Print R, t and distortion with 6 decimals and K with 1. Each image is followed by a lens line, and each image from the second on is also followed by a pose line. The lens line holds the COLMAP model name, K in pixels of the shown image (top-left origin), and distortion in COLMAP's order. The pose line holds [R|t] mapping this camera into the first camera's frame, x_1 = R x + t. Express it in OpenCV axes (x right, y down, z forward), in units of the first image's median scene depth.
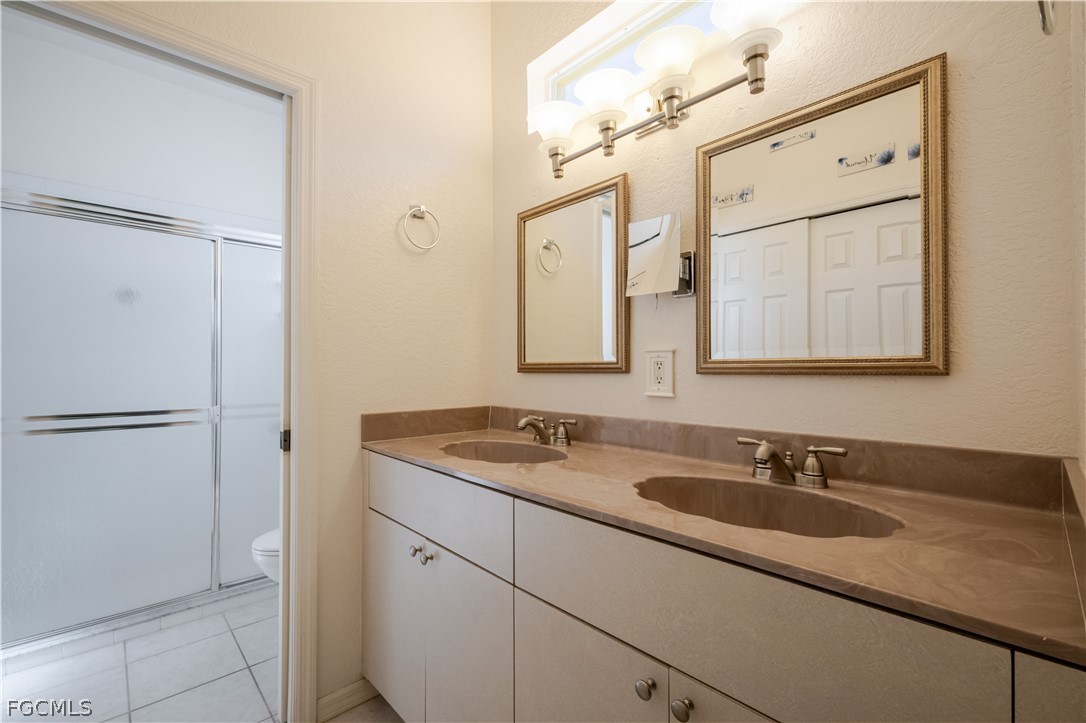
lens RADIAL K [[461.0, 0, 542.2], [0, 461.0, 364.5], [0, 0, 1]] dist [-0.008489, -0.000087]
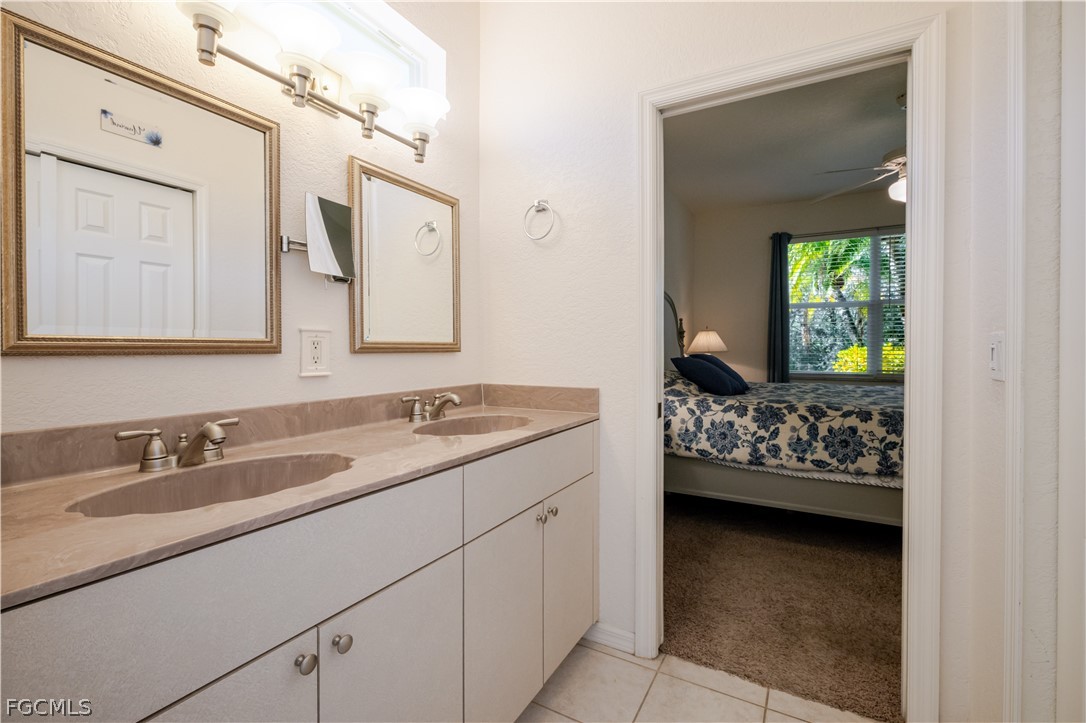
lens RADIAL K [[484.0, 0, 523.7], [0, 484.0, 347.5], [0, 0, 1]] dist [0.000069, 0.000319]
pose [[-0.281026, -0.004563, 0.959689, -0.873388], [-0.016388, 0.999866, -0.000045, -0.000297], [-0.959560, -0.015740, -0.281063, 0.854494]]
